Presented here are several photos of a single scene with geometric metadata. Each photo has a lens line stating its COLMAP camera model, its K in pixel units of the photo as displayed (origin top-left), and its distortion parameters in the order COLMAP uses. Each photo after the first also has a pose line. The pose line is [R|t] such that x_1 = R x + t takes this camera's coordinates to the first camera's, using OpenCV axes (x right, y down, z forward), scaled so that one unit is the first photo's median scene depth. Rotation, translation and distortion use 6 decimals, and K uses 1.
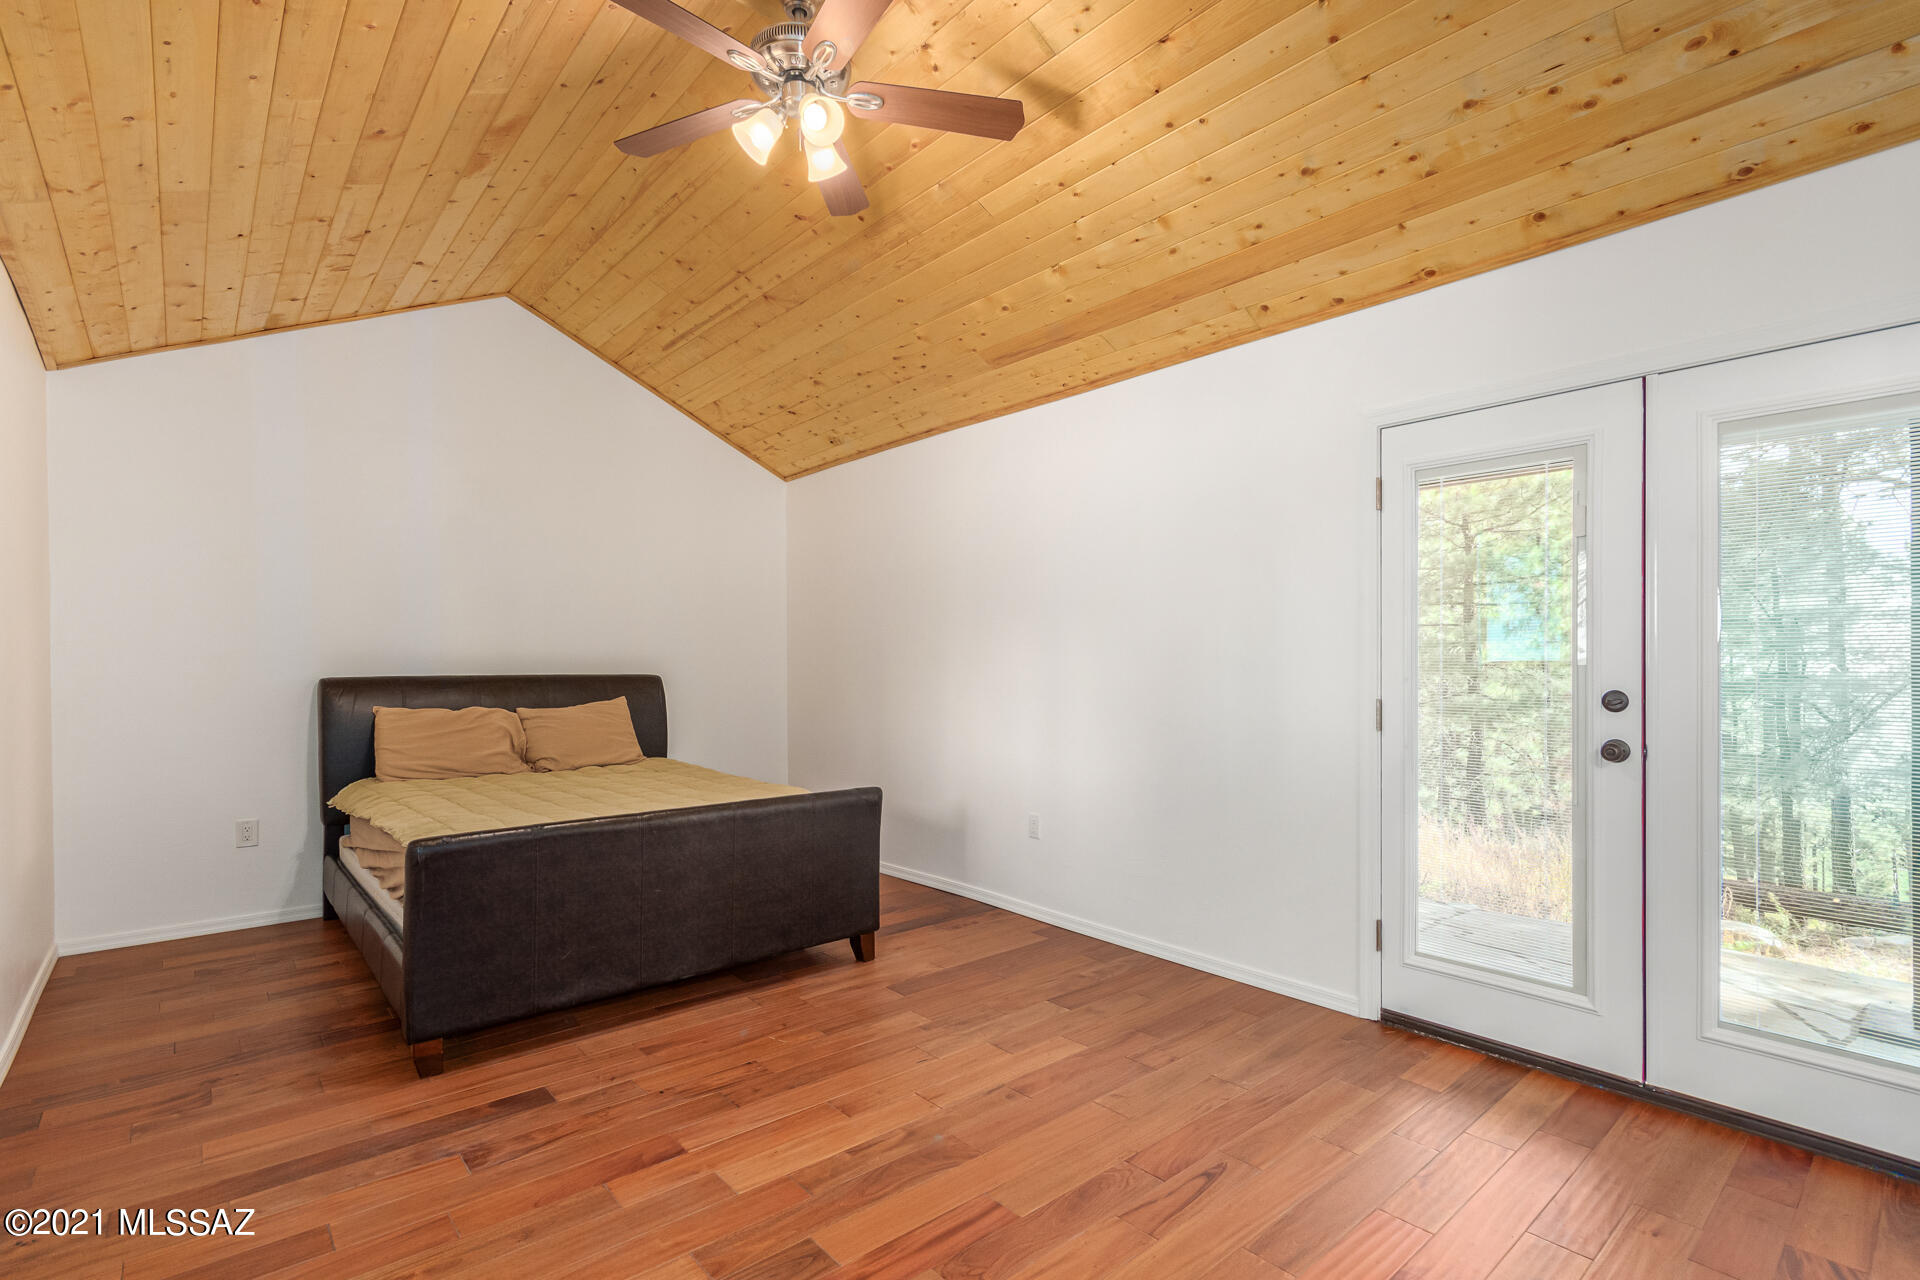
lens RADIAL K [[900.5, 0, 954.8], [0, 900.5, 657.2], [0, 0, 1]] dist [-0.002618, -0.000689]
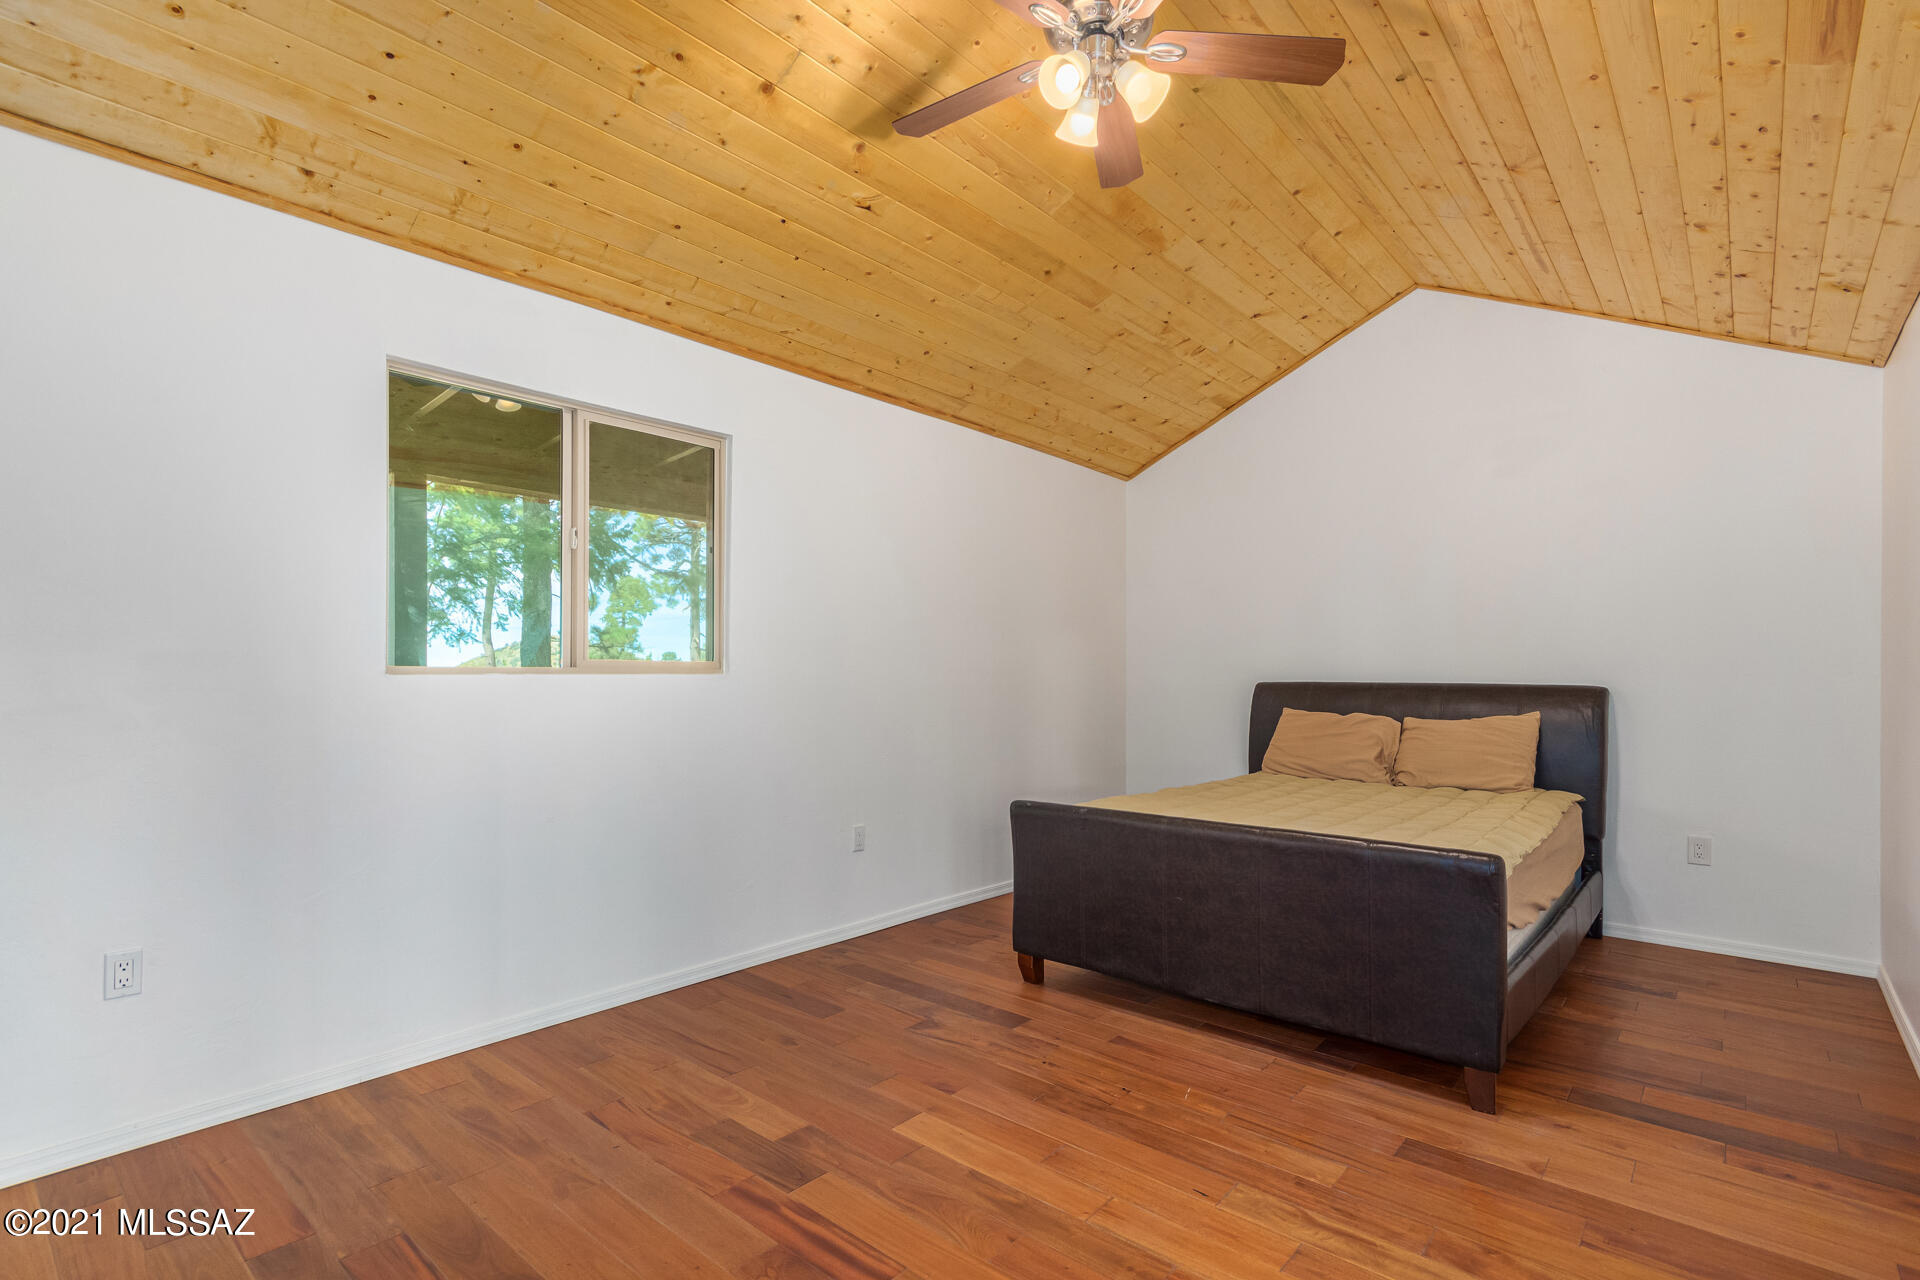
lens RADIAL K [[900.5, 0, 976.5], [0, 900.5, 671.0], [0, 0, 1]] dist [-0.002618, -0.000689]
pose [[0.149377, 0.001273, -0.988779, 0.596989], [0.002004, 0.999997, 0.001590, 0.006784], [0.988778, -0.002220, 0.149374, 0.613348]]
